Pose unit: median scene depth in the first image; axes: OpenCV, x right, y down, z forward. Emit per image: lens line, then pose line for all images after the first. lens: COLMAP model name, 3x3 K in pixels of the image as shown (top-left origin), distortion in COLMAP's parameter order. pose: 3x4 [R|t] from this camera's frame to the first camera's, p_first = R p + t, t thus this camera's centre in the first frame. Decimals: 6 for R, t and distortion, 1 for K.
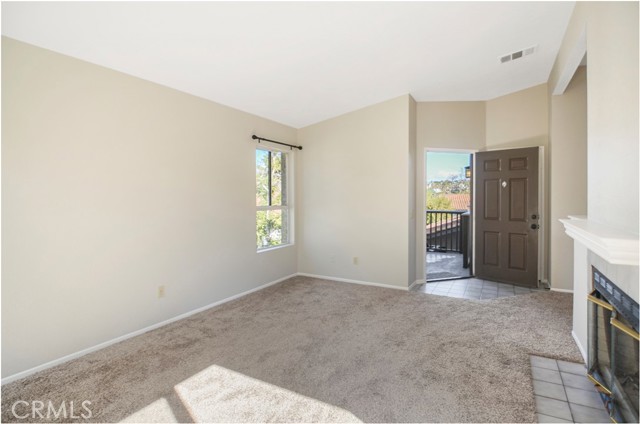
lens RADIAL K [[327.9, 0, 324.1], [0, 327.9, 199.0], [0, 0, 1]] dist [-0.004340, -0.000668]
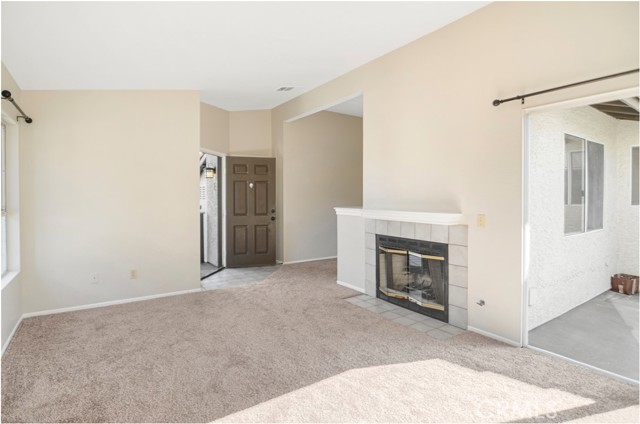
lens RADIAL K [[327.9, 0, 324.1], [0, 327.9, 199.0], [0, 0, 1]] dist [-0.004340, -0.000668]
pose [[0.463353, -0.008637, 0.886131, -0.429840], [0.010396, 0.999937, 0.004310, 0.002713], [-0.886113, 0.007215, 0.463414, 0.211538]]
